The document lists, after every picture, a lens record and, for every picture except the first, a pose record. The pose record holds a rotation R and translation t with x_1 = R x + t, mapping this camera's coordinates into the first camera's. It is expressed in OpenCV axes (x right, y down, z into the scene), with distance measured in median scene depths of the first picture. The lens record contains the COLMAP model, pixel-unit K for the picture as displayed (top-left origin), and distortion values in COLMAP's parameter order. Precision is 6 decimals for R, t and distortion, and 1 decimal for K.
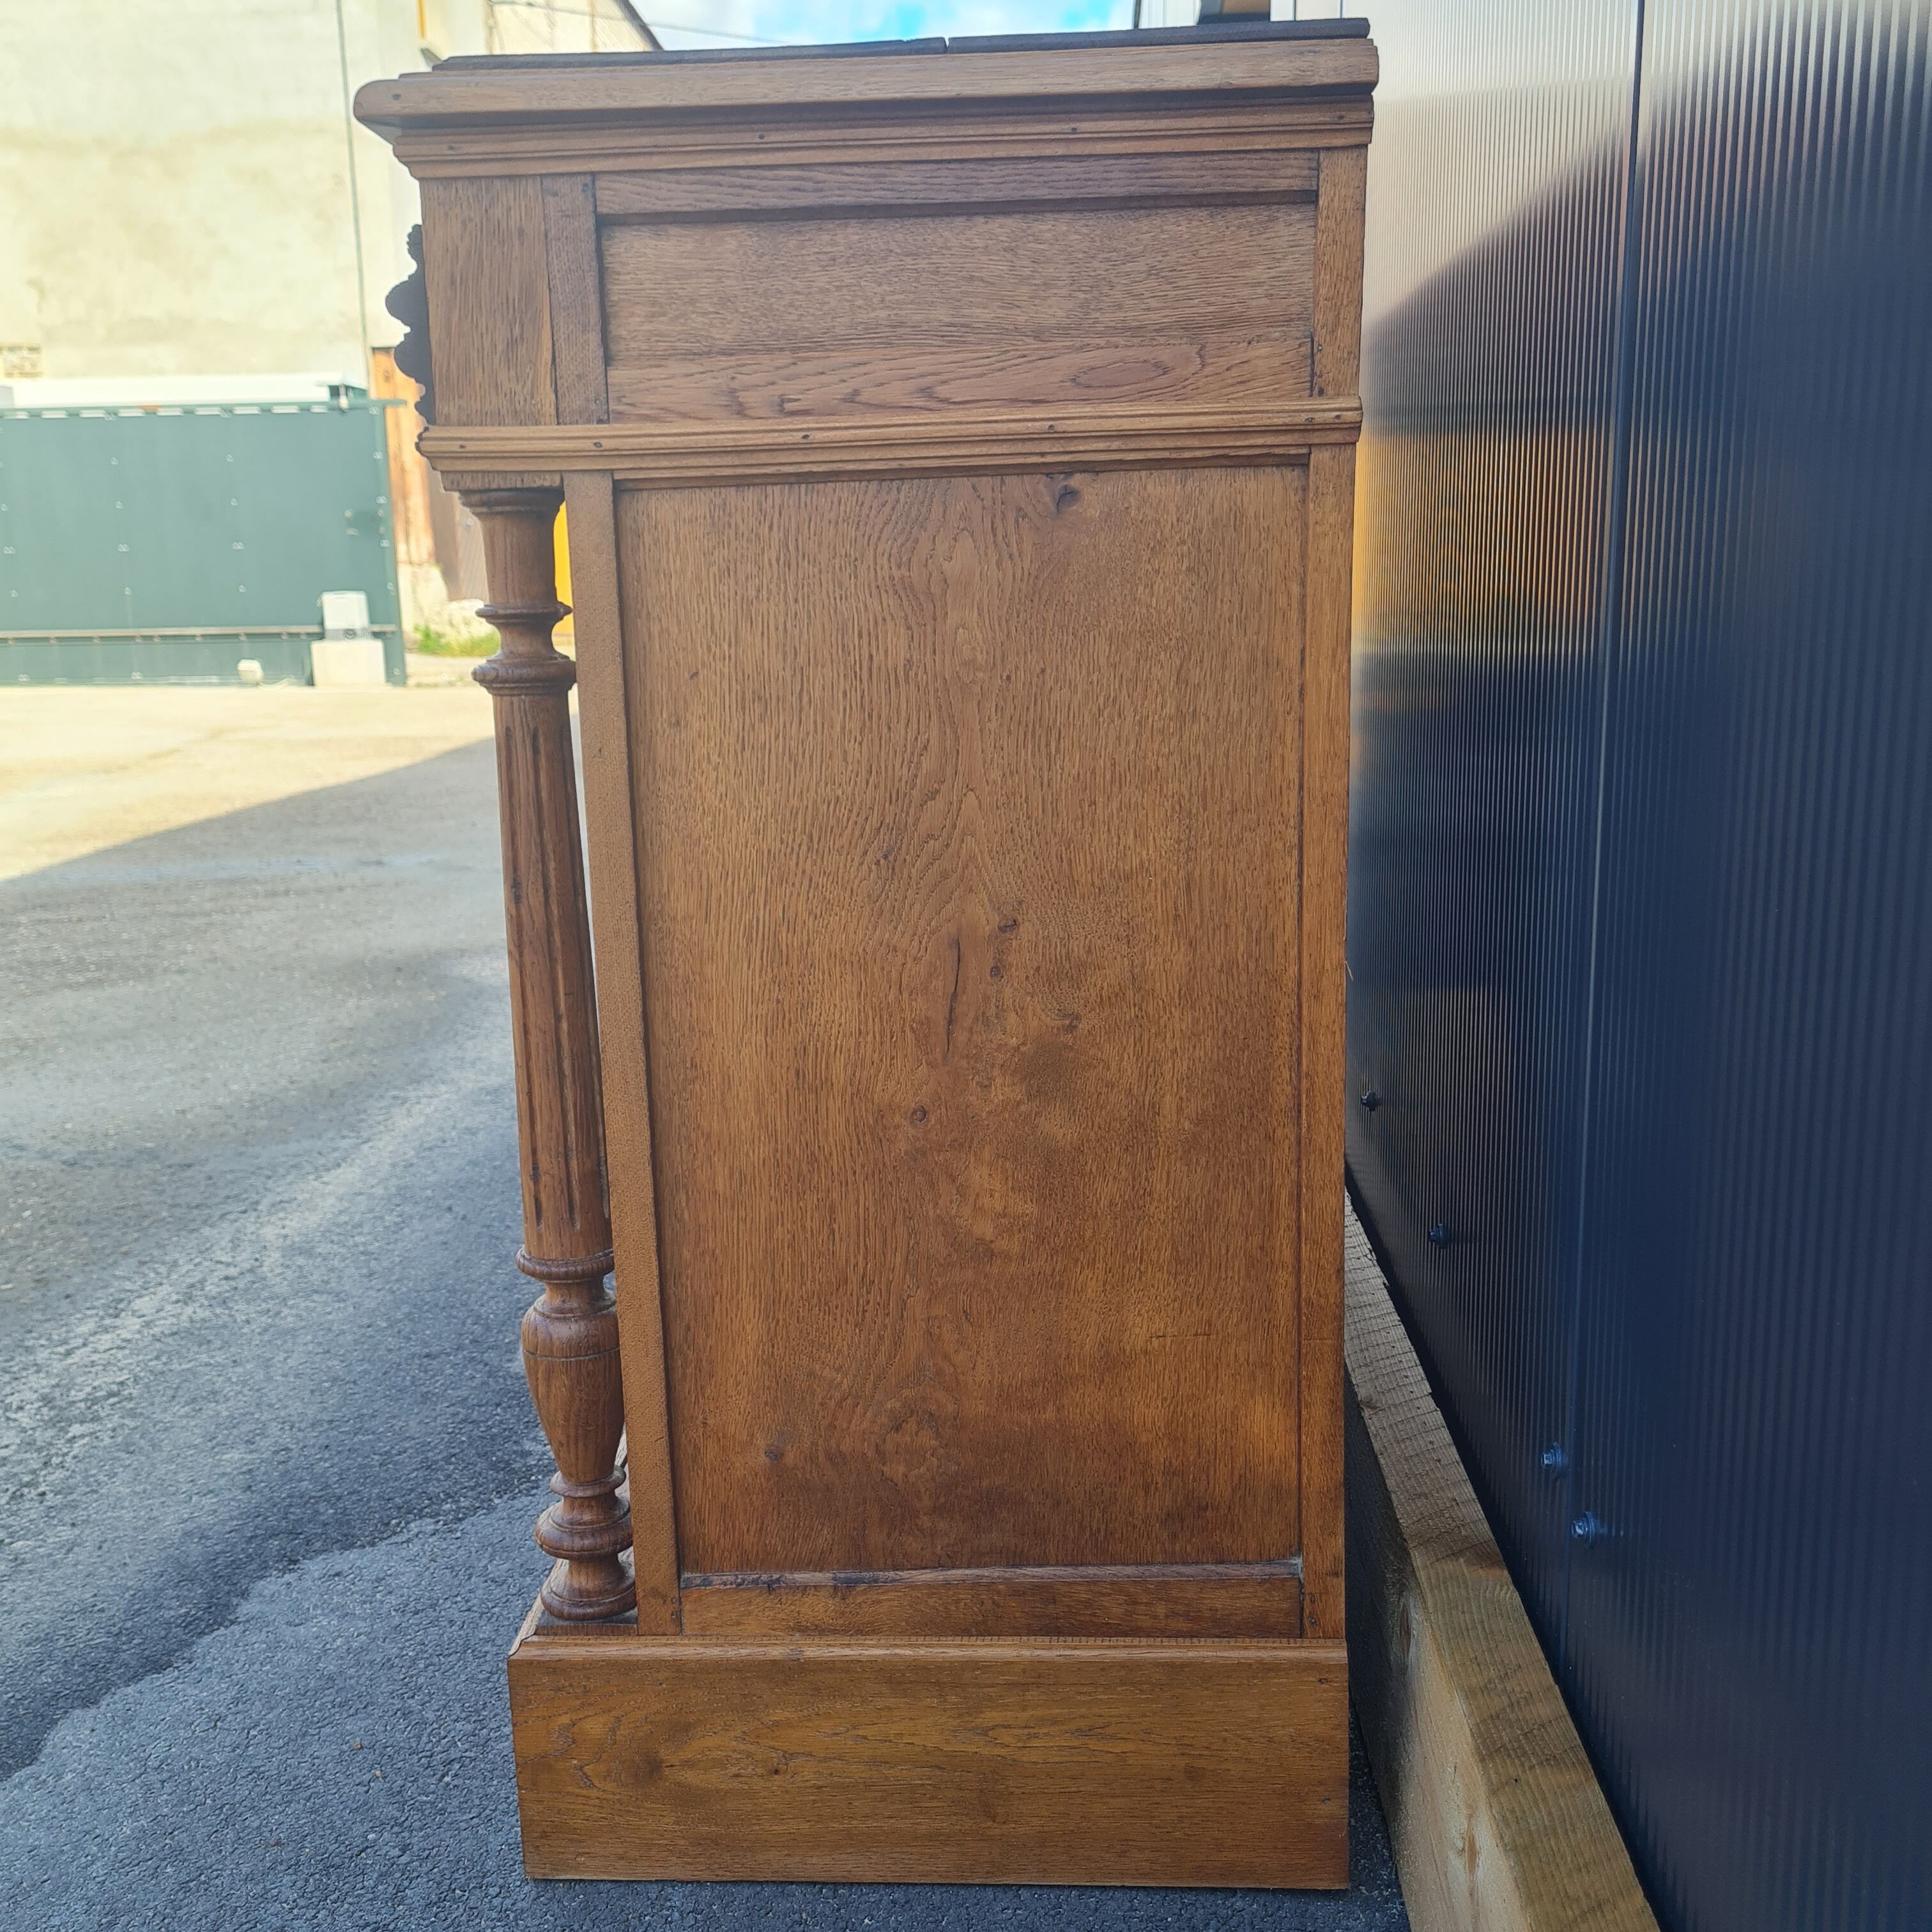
lens RADIAL K [[1960.1, 0, 947.6], [0, 1960.1, 978.1], [0, 0, 1]] dist [0.028296, 0.000000]
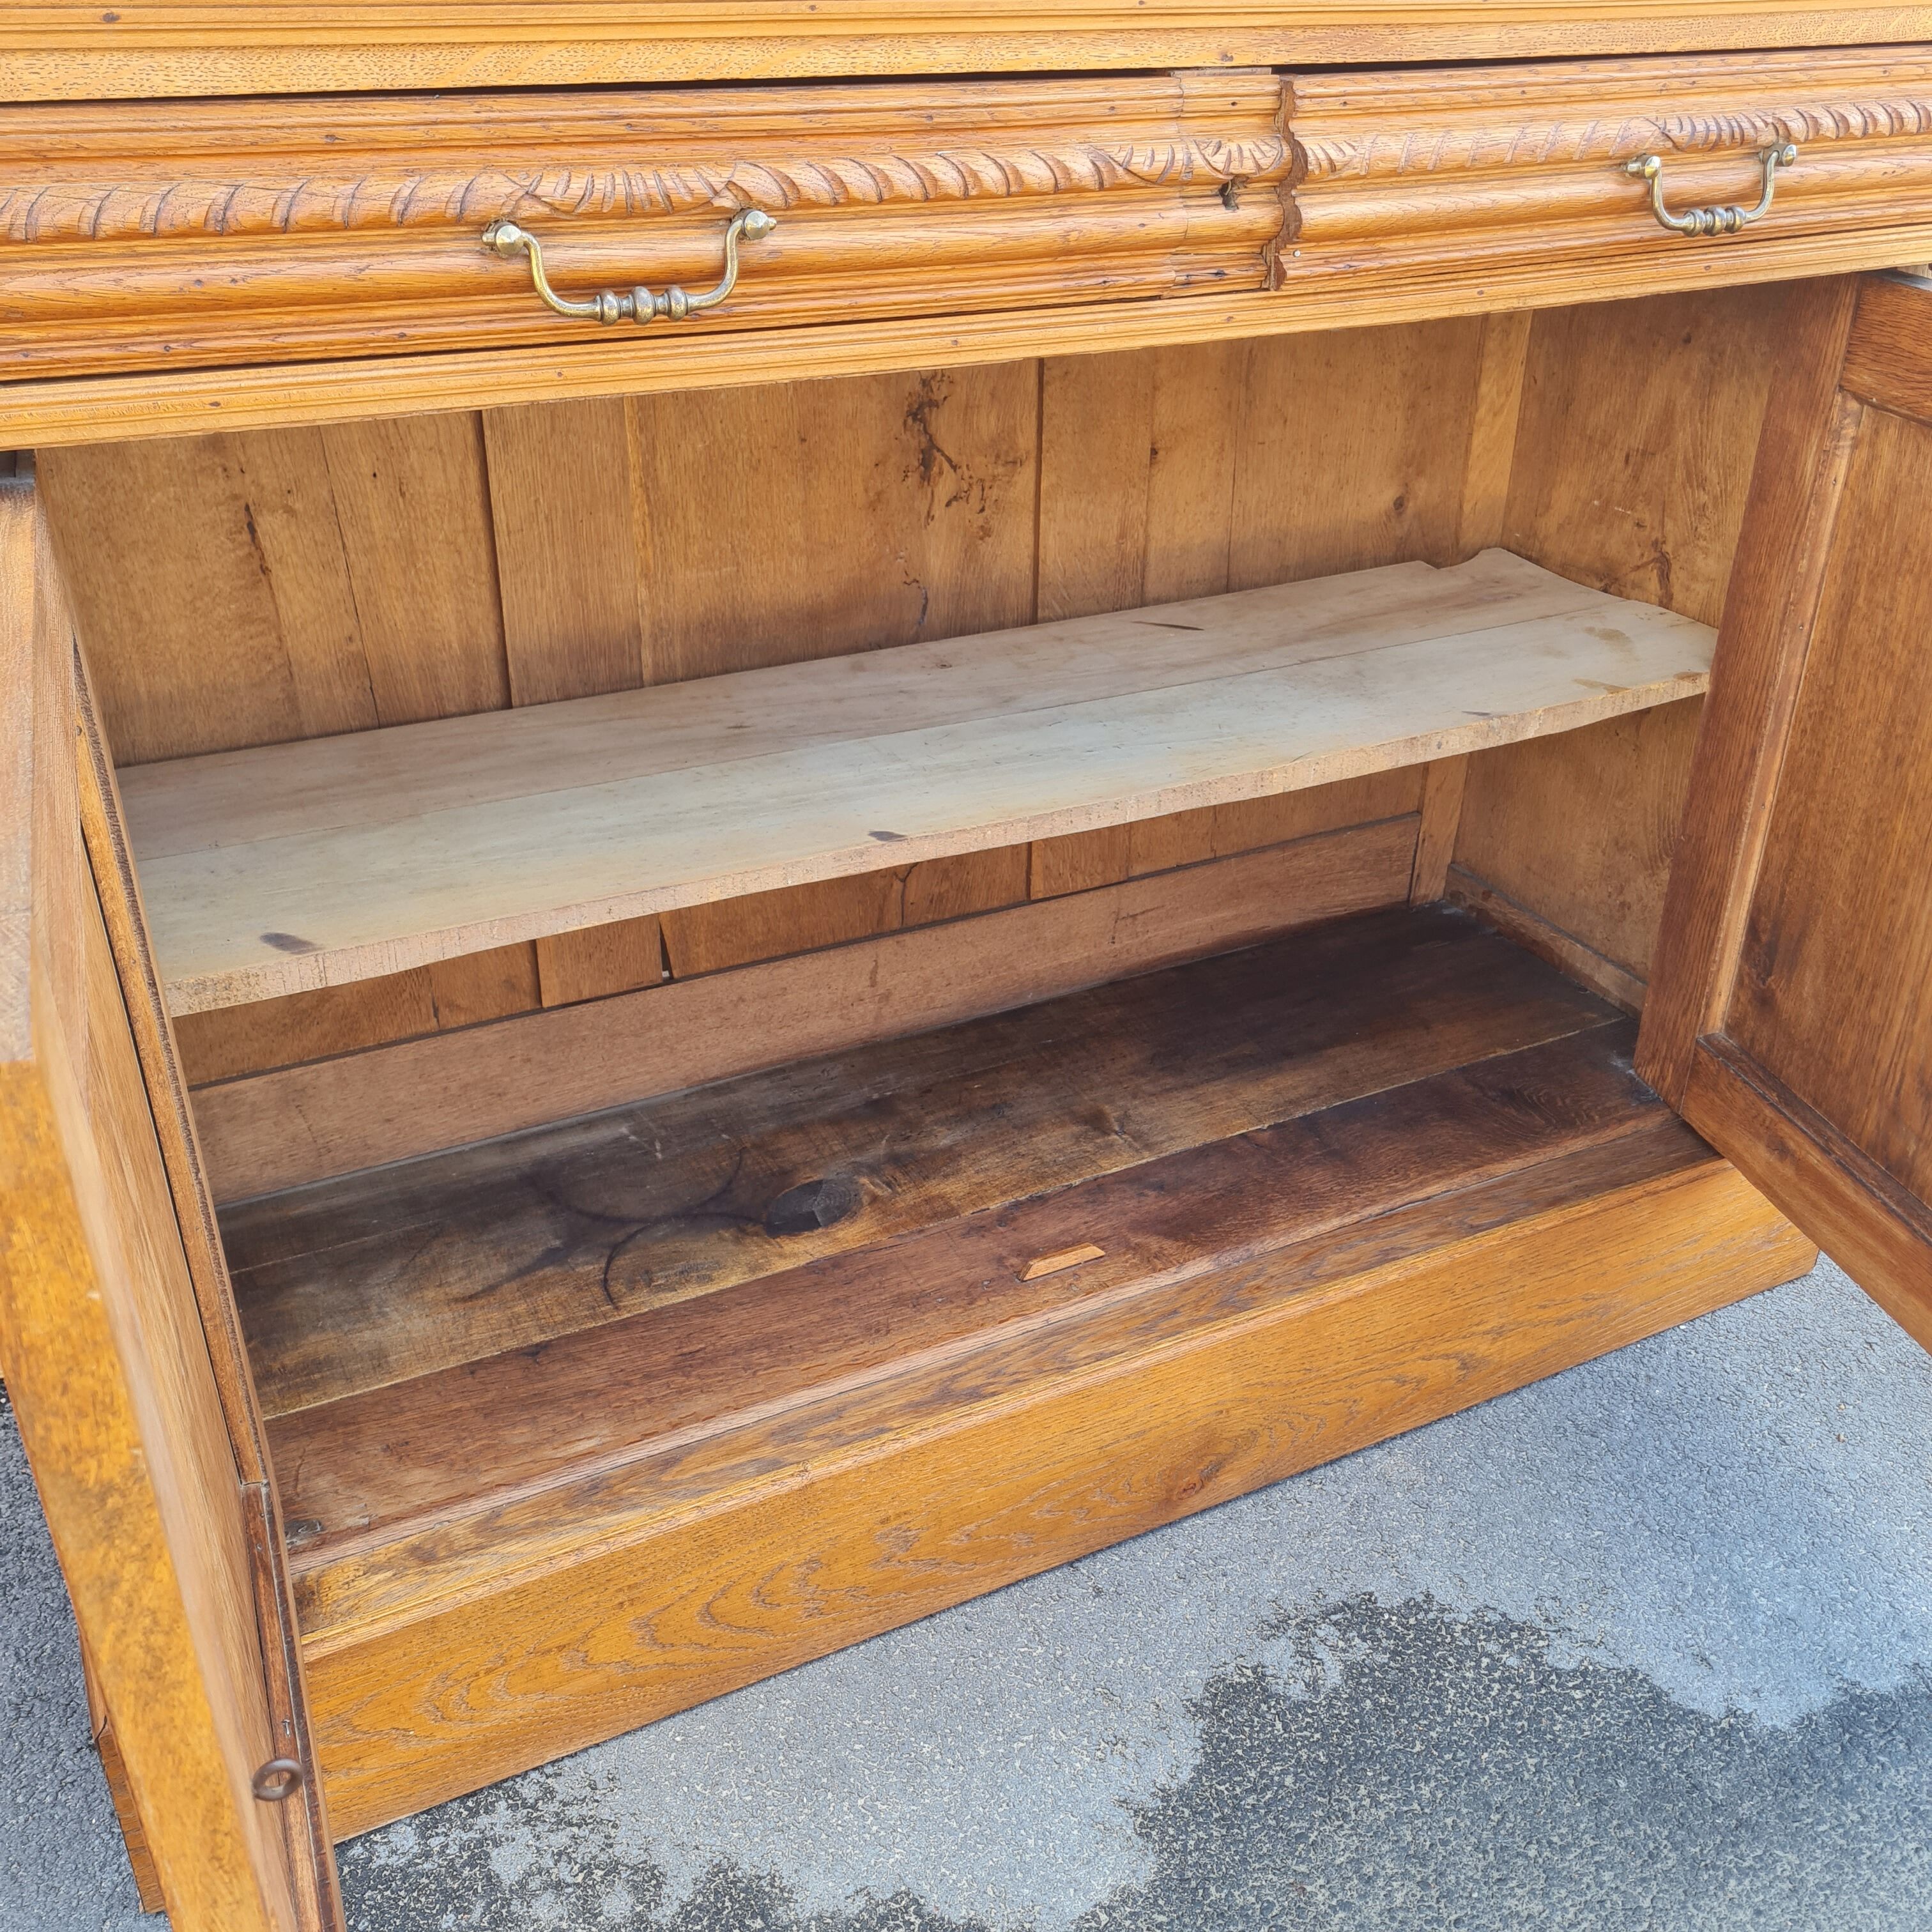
lens RADIAL K [[1960.1, 0, 952.7], [0, 1960.1, 971.1], [0, 0, 1]] dist [0.028296, 0.000000]
pose [[-0.500418, -0.386697, 0.774627, -0.979933], [0.183548, 0.826990, 0.531411, -0.625045], [-0.846104, 0.408109, -0.342863, 2.055623]]
